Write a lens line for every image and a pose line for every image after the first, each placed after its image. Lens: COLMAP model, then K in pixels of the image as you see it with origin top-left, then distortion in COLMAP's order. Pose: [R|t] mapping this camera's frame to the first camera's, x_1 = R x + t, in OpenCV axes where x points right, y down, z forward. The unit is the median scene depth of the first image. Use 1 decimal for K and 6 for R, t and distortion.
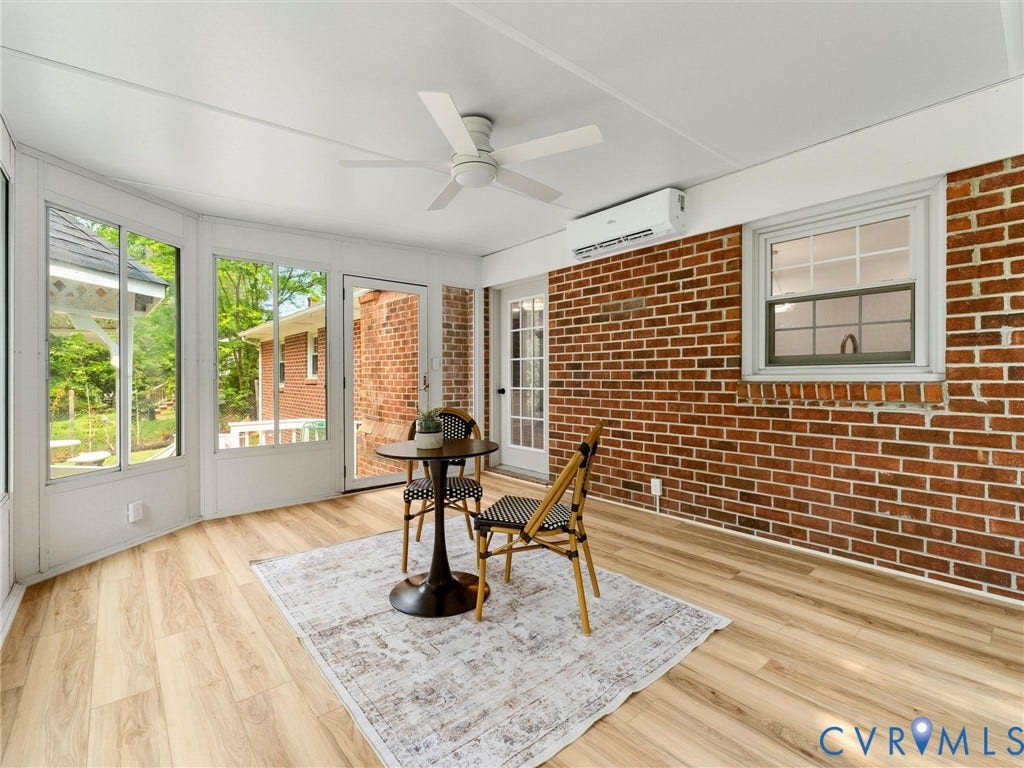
lens RADIAL K [[443.2, 0, 512.0], [0, 443.2, 384.0], [0, 0, 1]] dist [-0.002504, -0.000241]
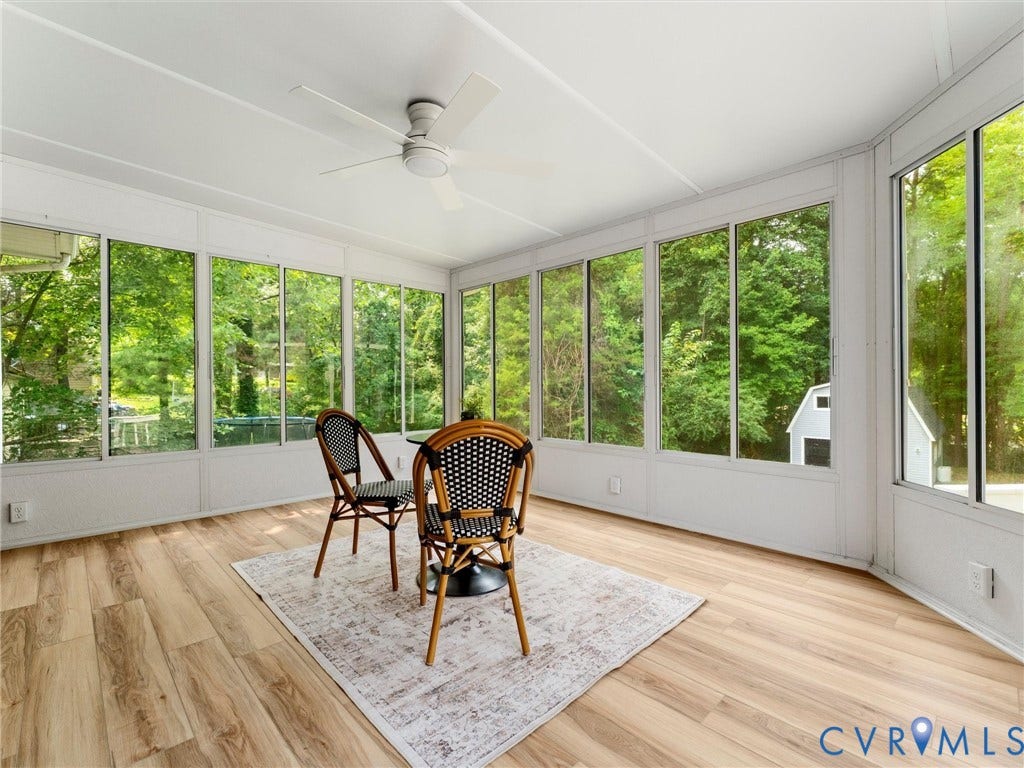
lens RADIAL K [[443.2, 0, 512.0], [0, 443.2, 384.0], [0, 0, 1]] dist [-0.002504, -0.000241]
pose [[-0.998089, 0.007358, -0.061353, -0.197439], [0.006678, 0.999914, 0.011295, 0.002674], [0.061431, 0.010864, -0.998052, 1.895168]]
